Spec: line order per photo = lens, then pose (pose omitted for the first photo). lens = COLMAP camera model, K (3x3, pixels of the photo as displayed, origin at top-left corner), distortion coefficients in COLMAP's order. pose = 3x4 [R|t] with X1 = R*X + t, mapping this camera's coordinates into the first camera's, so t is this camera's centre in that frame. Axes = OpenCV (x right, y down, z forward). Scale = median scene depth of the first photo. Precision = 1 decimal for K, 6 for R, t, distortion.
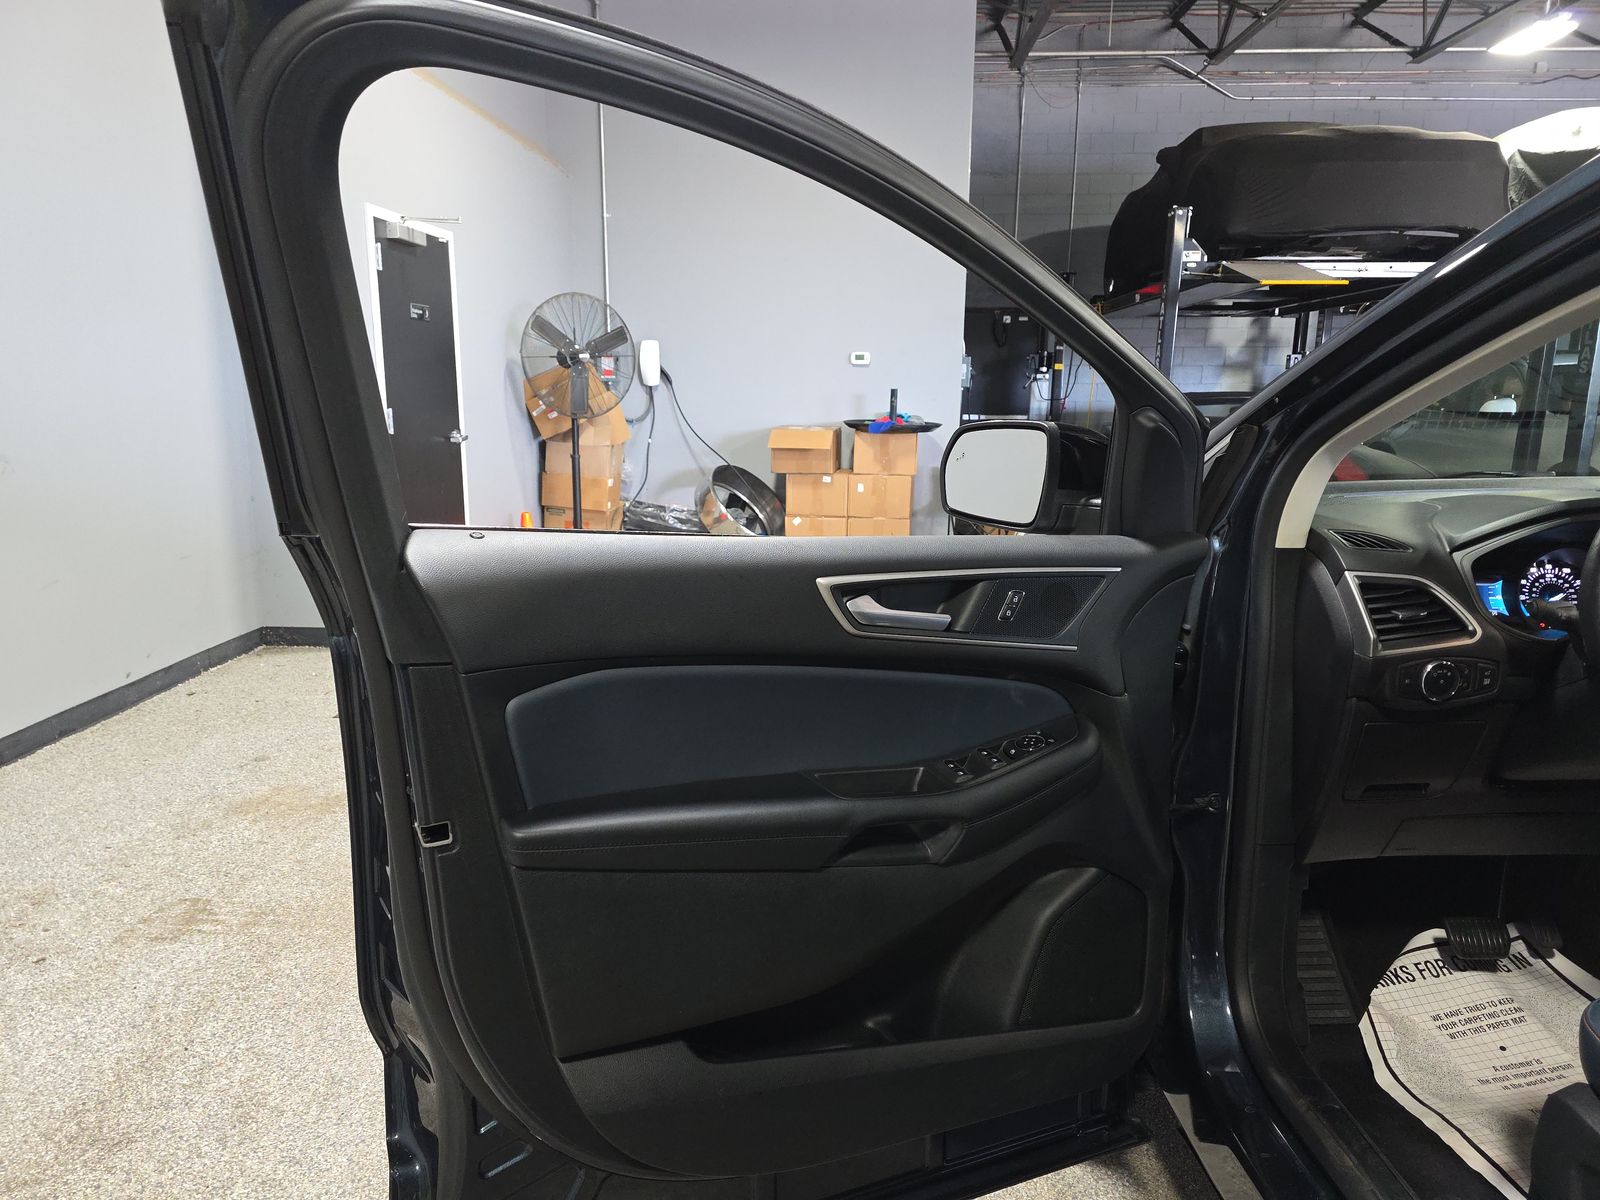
lens RADIAL K [[1059.5, 0, 803.5], [0, 1059.5, 607.4], [0, 0, 1]] dist [0.041692, -0.046810]
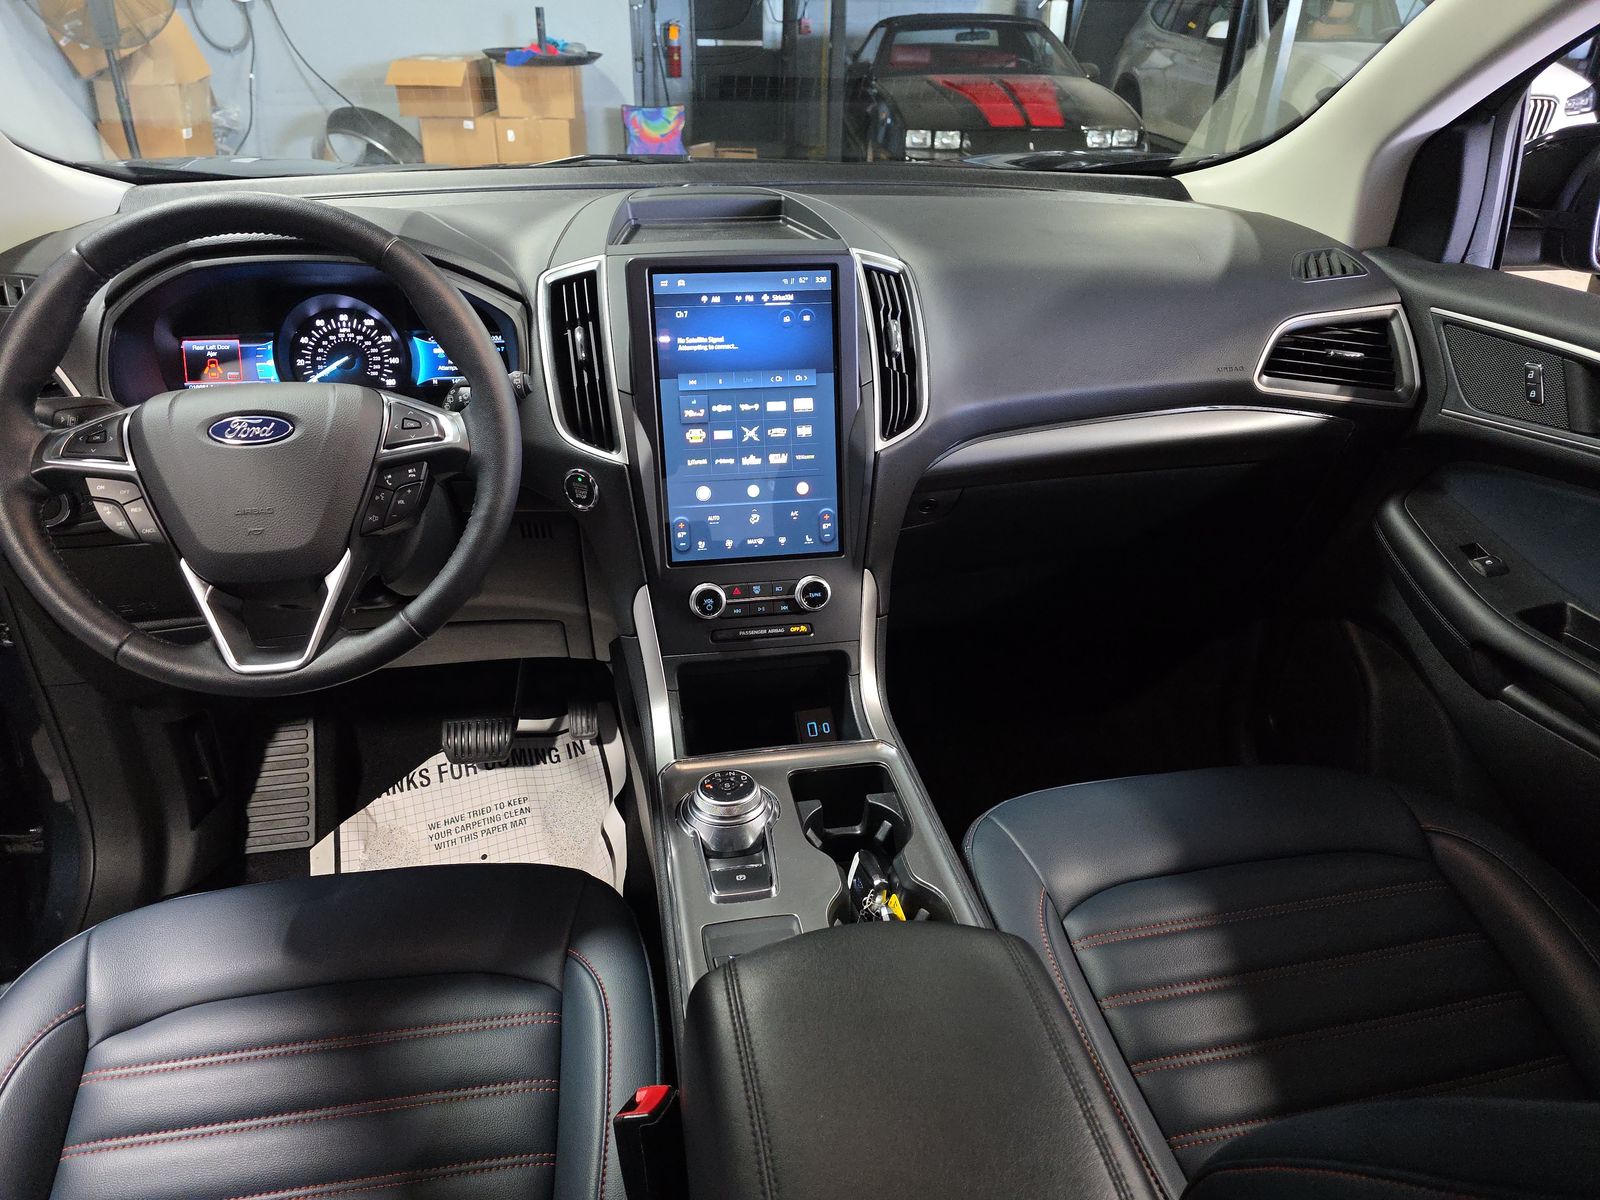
lens RADIAL K [[1059.5, 0, 803.5], [0, 1059.5, 607.4], [0, 0, 1]] dist [0.041692, -0.046810]
pose [[0.991398, -0.062033, 0.115244, 0.182570], [0.023441, 0.950461, 0.309960, -0.013793], [-0.128762, -0.304592, 0.943739, 0.038605]]
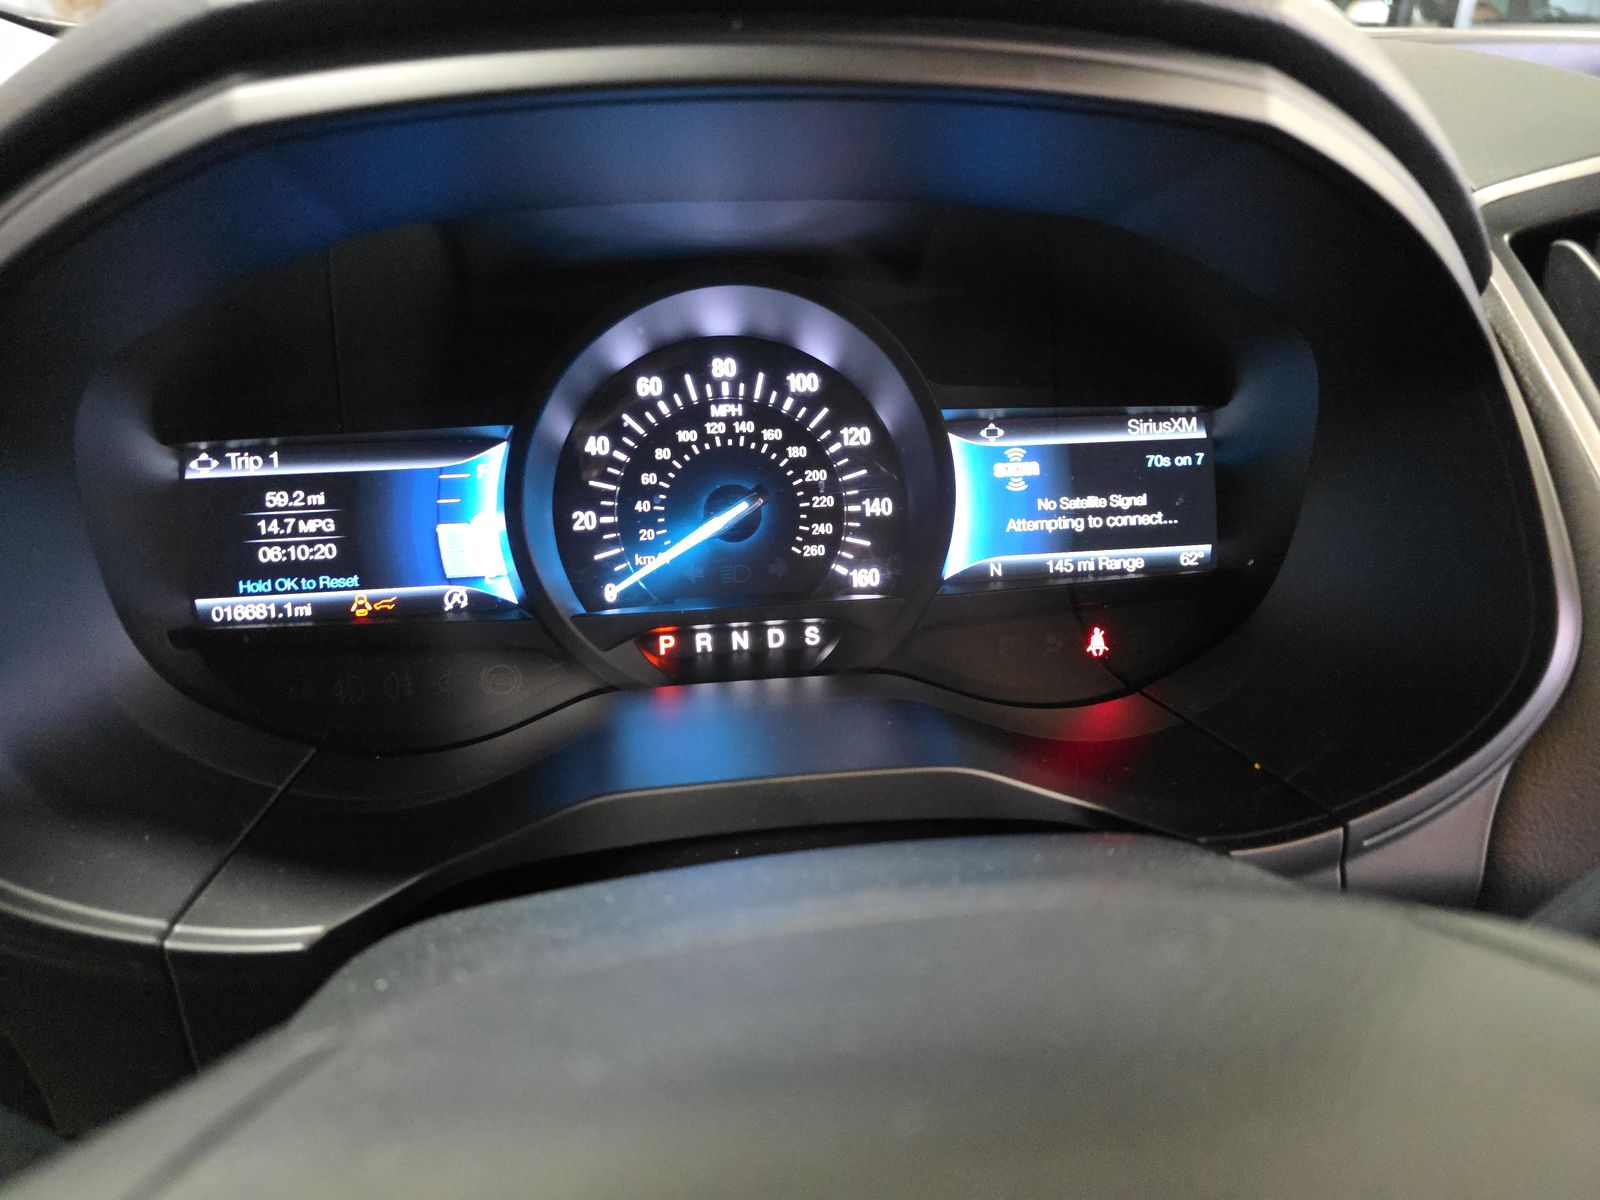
lens RADIAL K [[1059.5, 0, 803.5], [0, 1059.5, 607.4], [0, 0, 1]] dist [0.041692, -0.046810]
pose [[0.995522, -0.060864, 0.072328, 0.138291], [0.038670, 0.960404, 0.275916, -0.010115], [-0.086257, -0.271883, 0.958457, 0.153794]]
